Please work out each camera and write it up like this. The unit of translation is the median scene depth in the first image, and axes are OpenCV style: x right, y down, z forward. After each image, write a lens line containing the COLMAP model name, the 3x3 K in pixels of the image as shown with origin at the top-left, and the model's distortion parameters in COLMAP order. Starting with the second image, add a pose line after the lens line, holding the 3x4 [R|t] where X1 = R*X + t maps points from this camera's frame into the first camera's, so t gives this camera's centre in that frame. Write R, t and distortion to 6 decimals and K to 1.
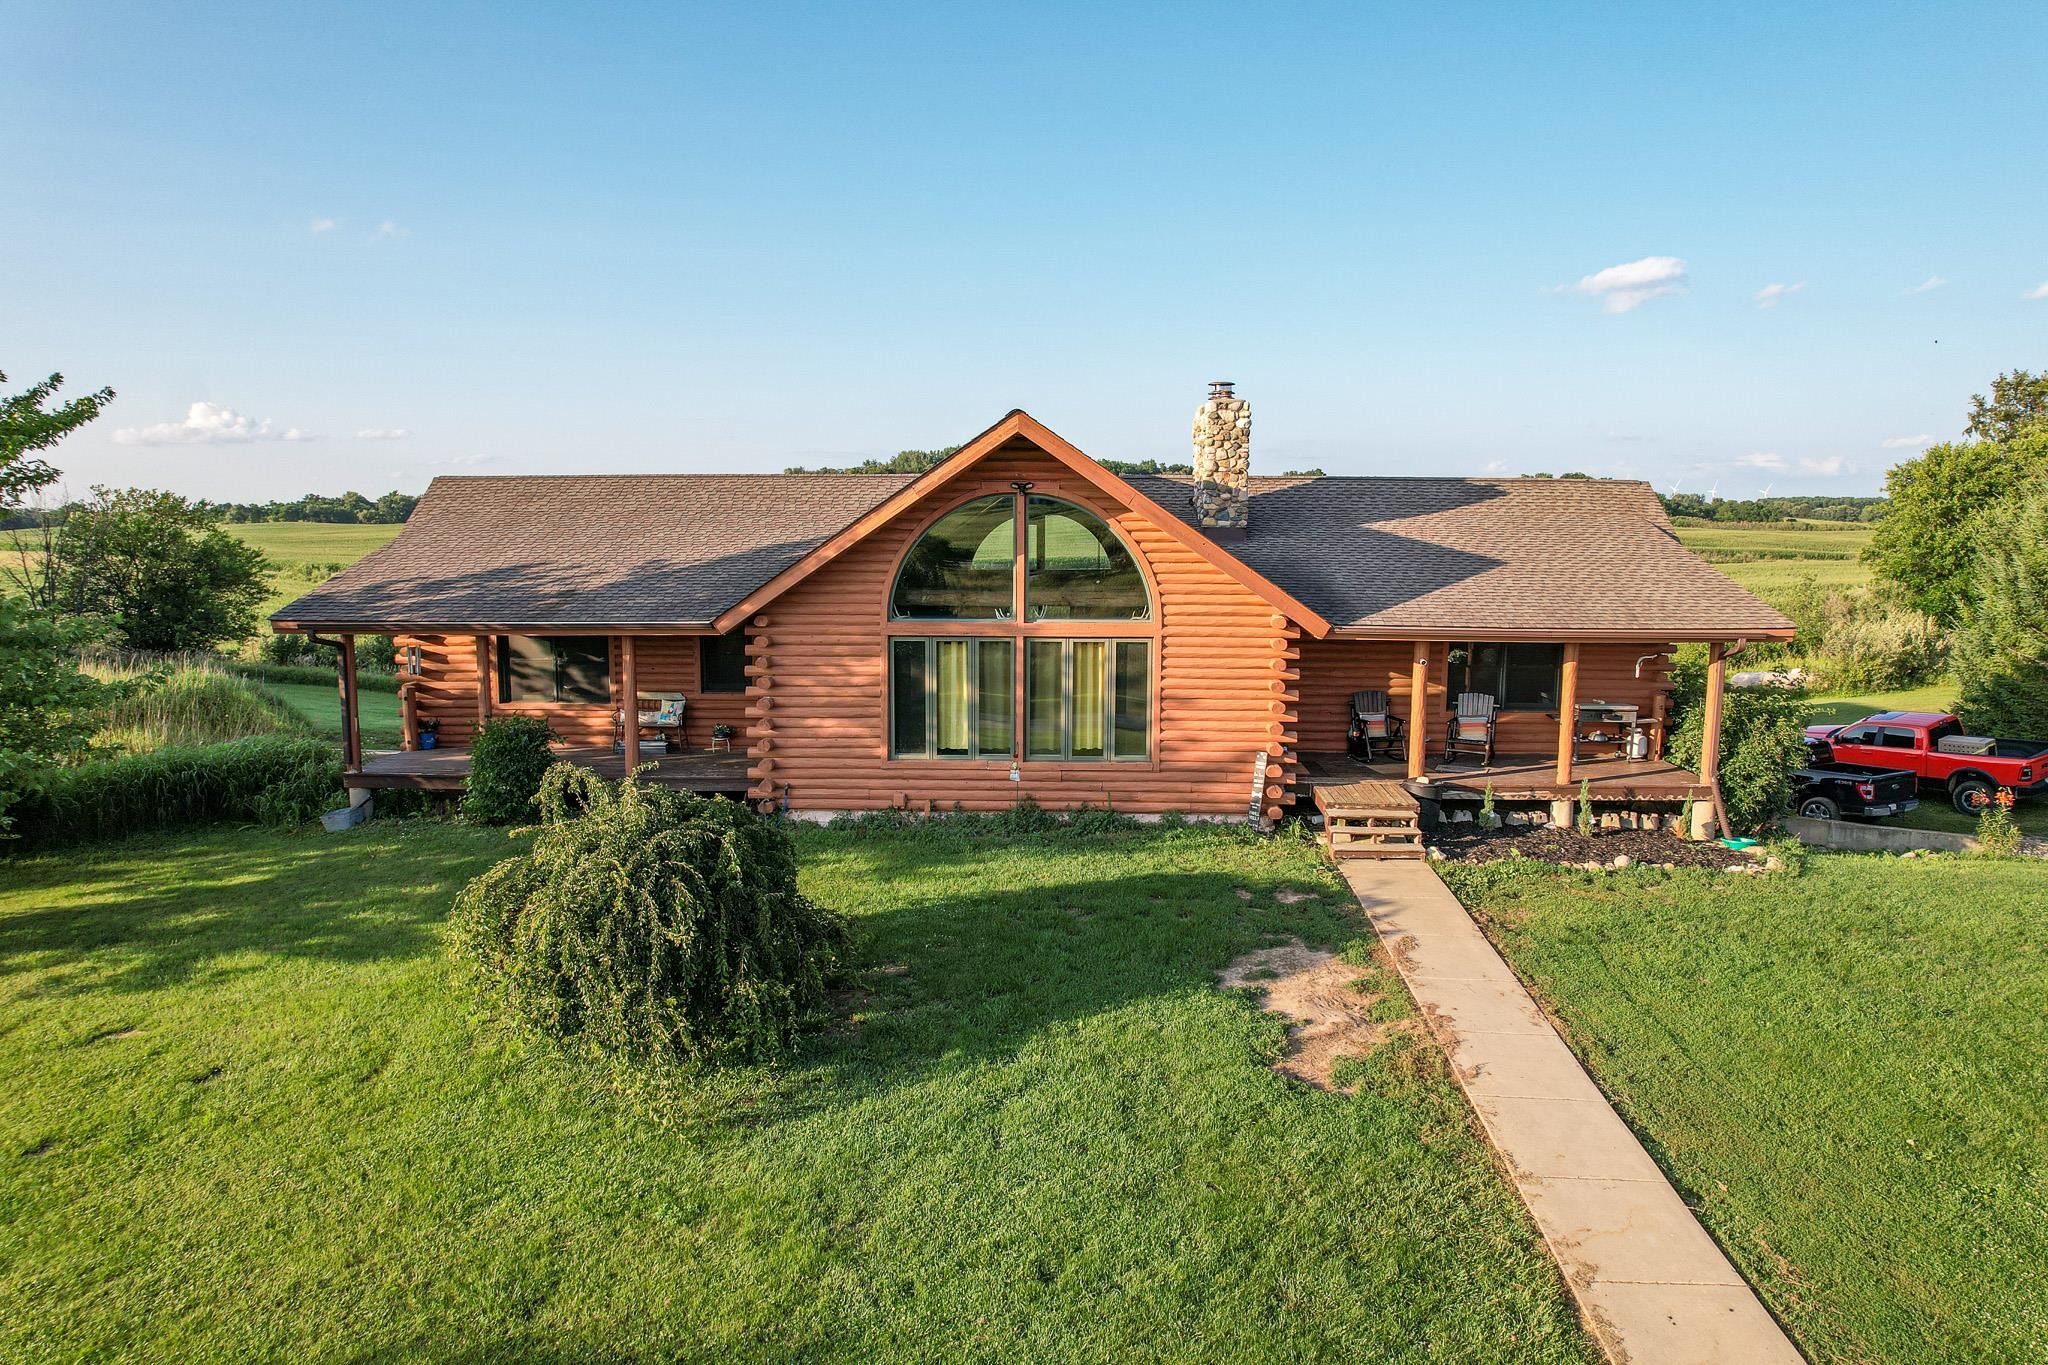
lens RADIAL K [[1300.3, 0, 1024.0], [0, 1300.3, 682.5], [0, 0, 1]] dist [-0.026596, 0.000860]
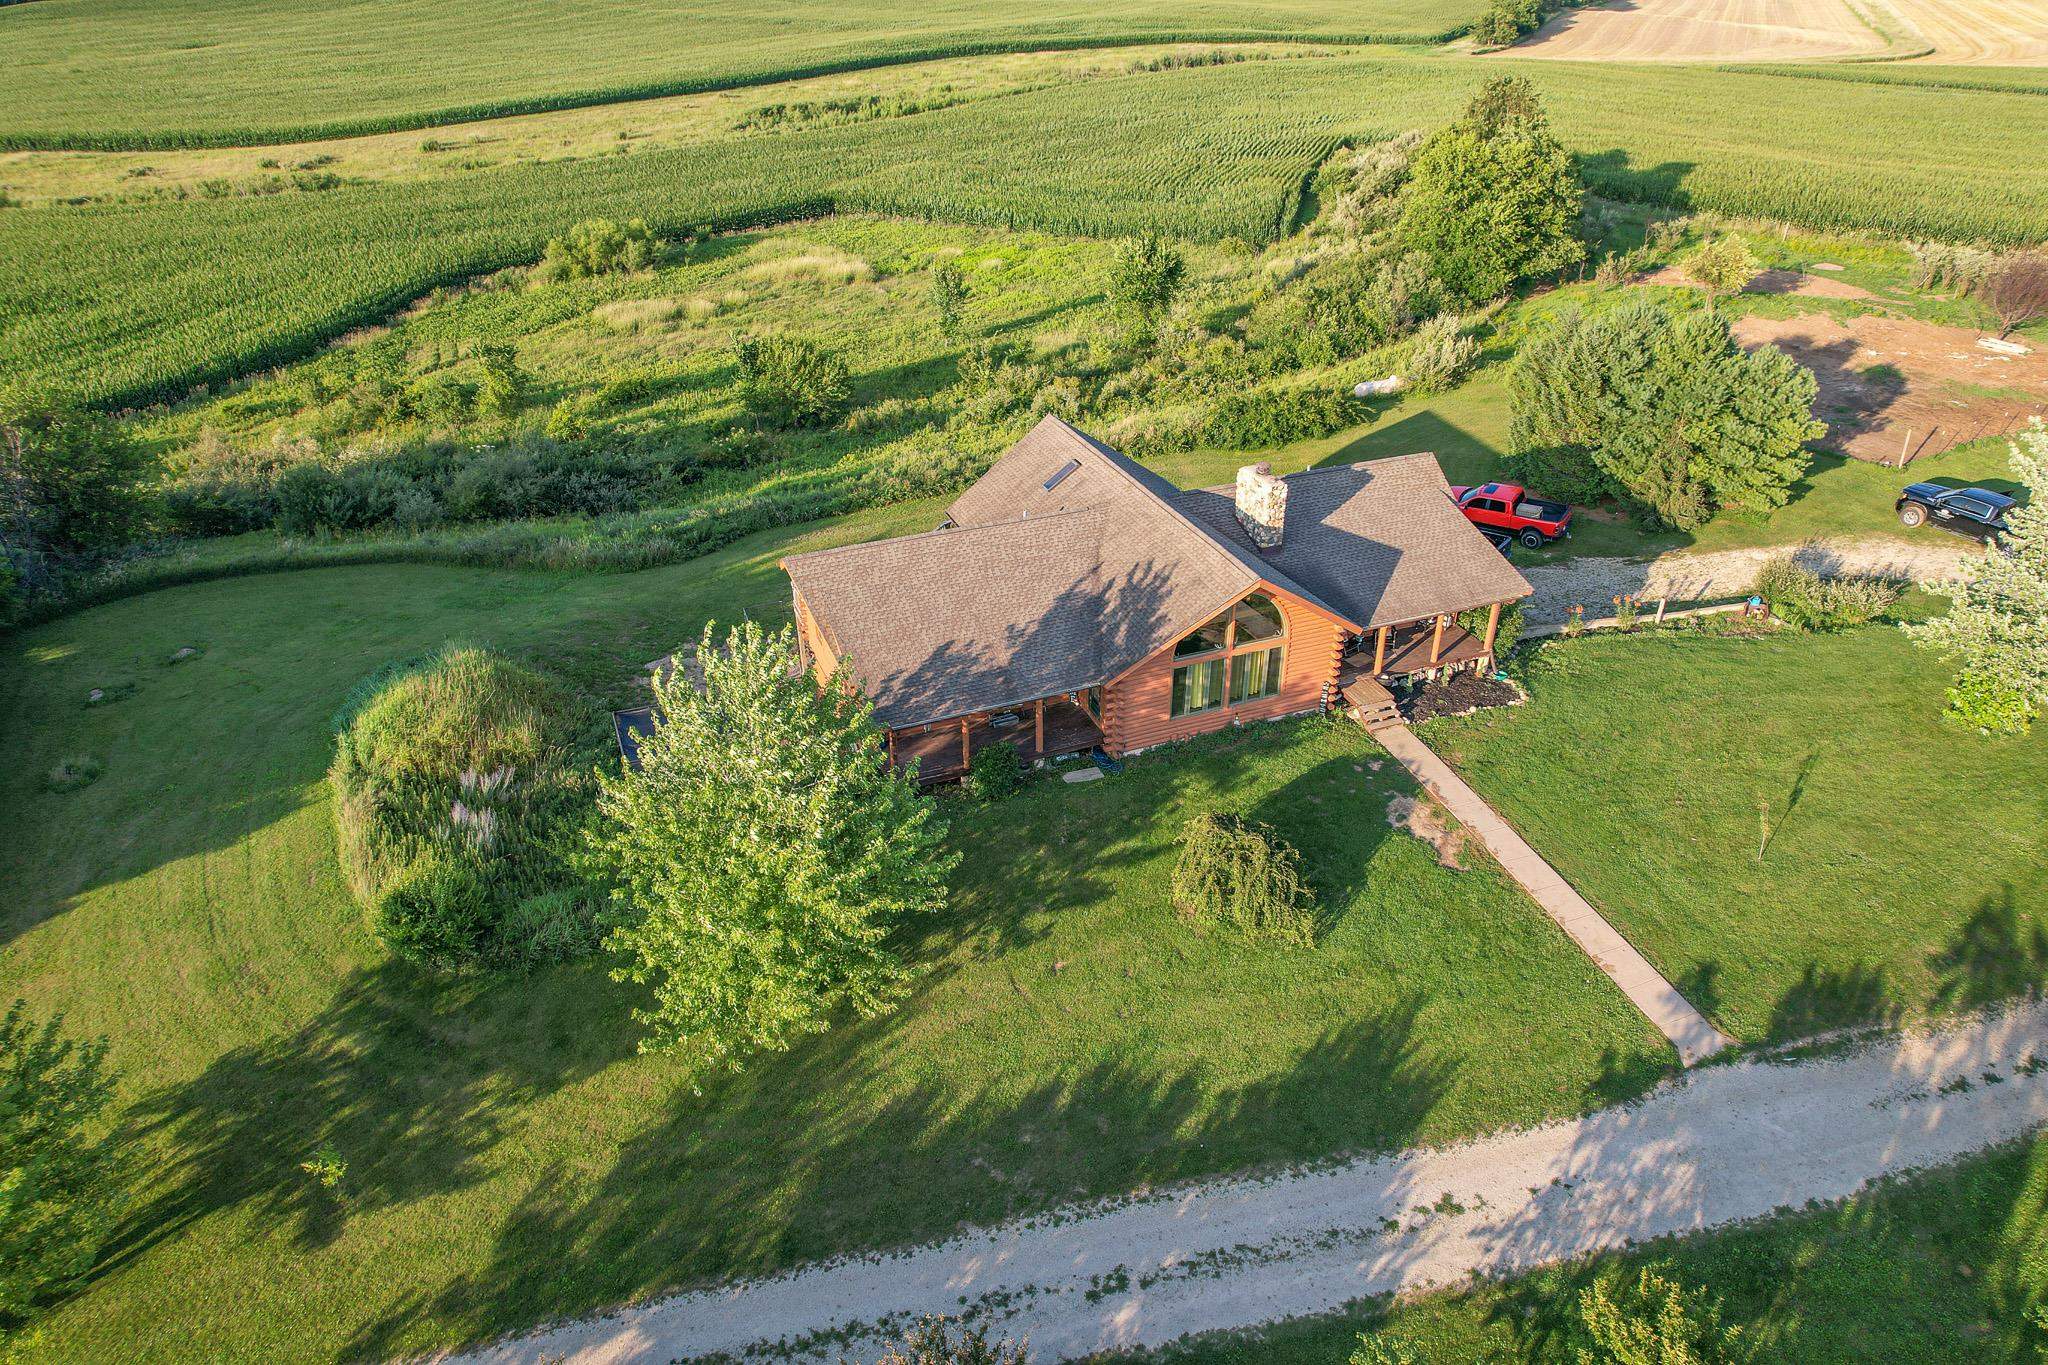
lens RADIAL K [[1300.3, 0, 1024.0], [0, 1300.3, 682.5], [0, 0, 1]] dist [-0.026596, 0.000860]
pose [[0.916486, -0.209060, 0.341096, -1.012384], [0.059070, 0.913969, 0.401463, -0.840612], [-0.395681, -0.347786, 0.849989, -0.631125]]
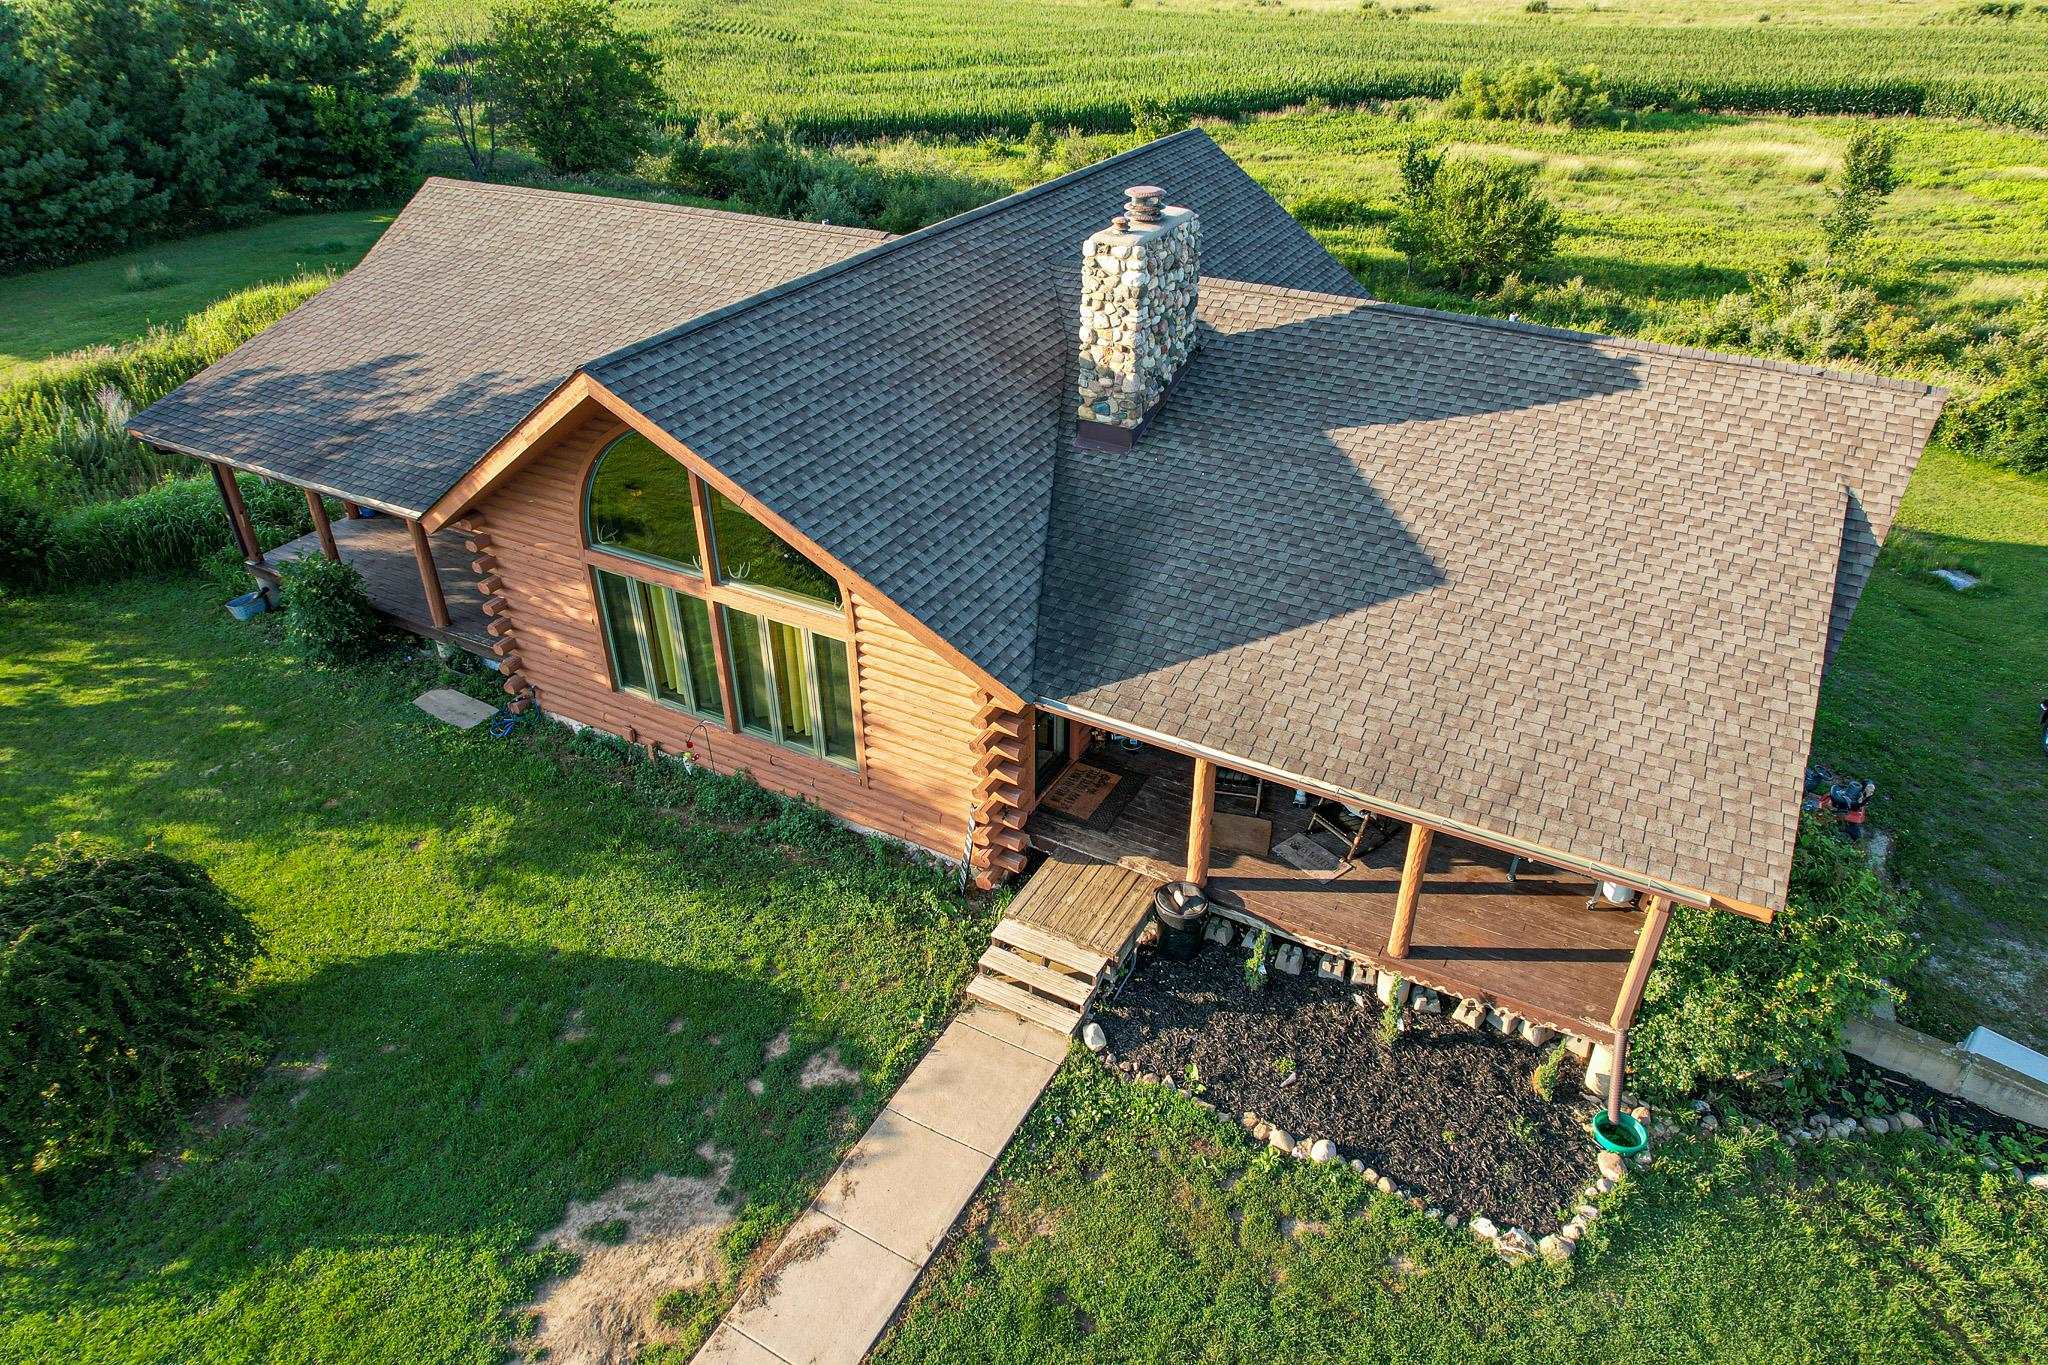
lens RADIAL K [[1300.3, 0, 1024.0], [0, 1300.3, 682.5], [0, 0, 1]] dist [-0.026596, 0.000860]
pose [[0.892414, 0.236605, -0.384207, 0.482979], [-0.052274, 0.899970, 0.432807, -0.341384], [0.448179, -0.366160, 0.815514, 0.423460]]
